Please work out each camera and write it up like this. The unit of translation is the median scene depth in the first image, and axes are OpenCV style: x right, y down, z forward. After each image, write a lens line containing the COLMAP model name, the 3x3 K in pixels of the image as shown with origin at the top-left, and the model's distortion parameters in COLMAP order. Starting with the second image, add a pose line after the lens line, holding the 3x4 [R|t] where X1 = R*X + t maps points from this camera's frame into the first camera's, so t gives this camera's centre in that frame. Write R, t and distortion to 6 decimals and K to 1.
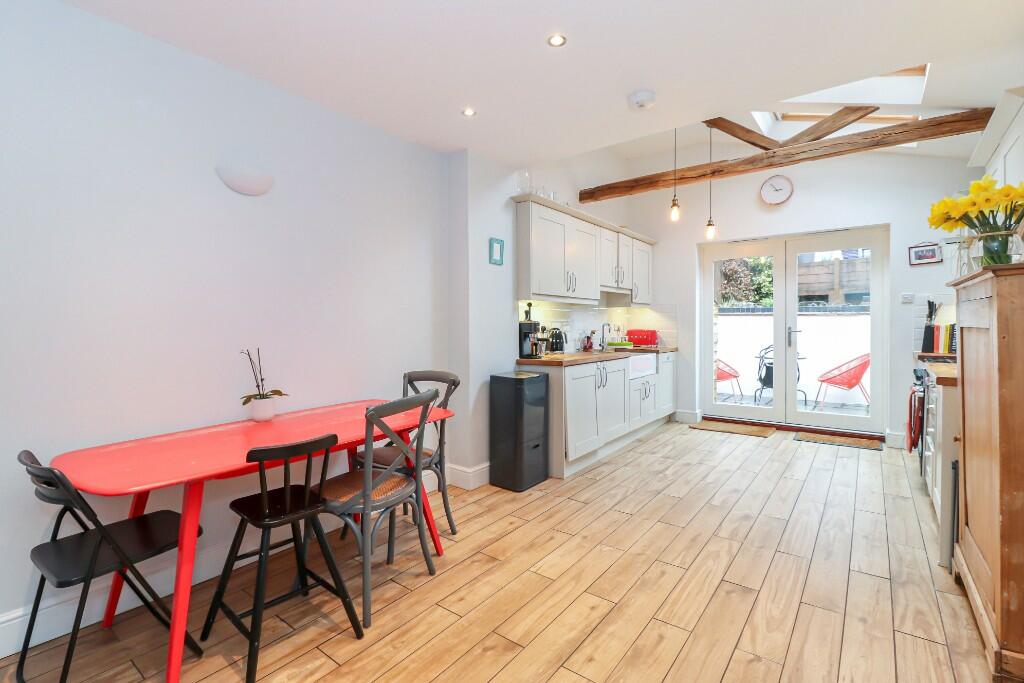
lens RADIAL K [[470.7, 0, 506.7], [0, 470.7, 331.7], [0, 0, 1]] dist [0.004373, -0.000033]
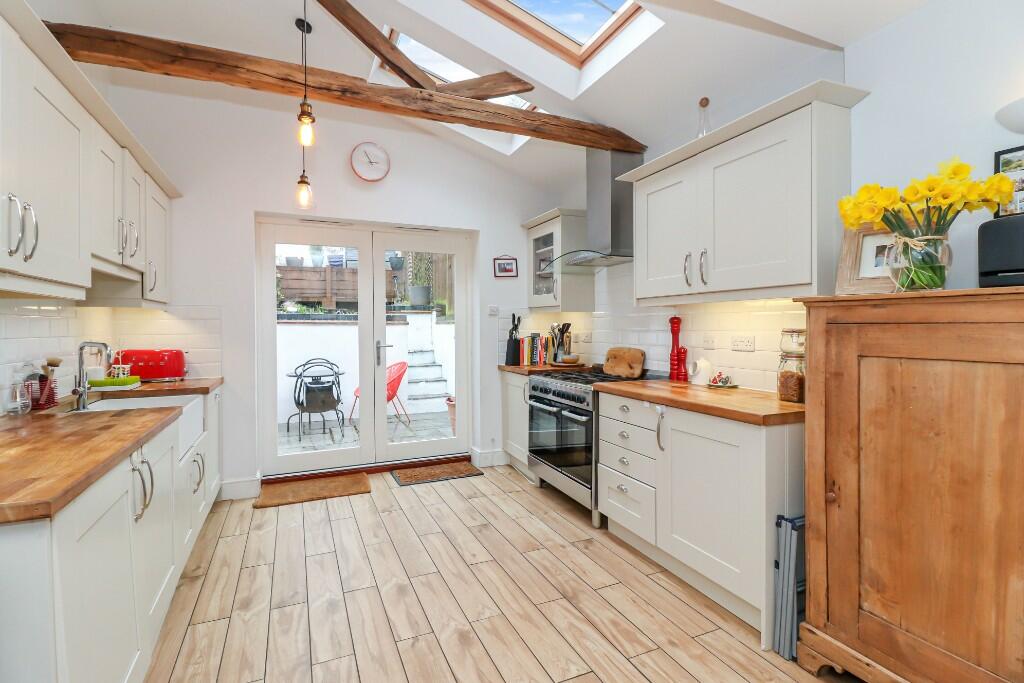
lens RADIAL K [[470.7, 0, 506.7], [0, 470.7, 331.7], [0, 0, 1]] dist [0.004373, -0.000033]
pose [[0.476605, -0.005108, 0.879103, 0.005848], [0.013508, 0.999908, -0.001513, -0.024923], [-0.879014, 0.012596, 0.476630, 0.515222]]
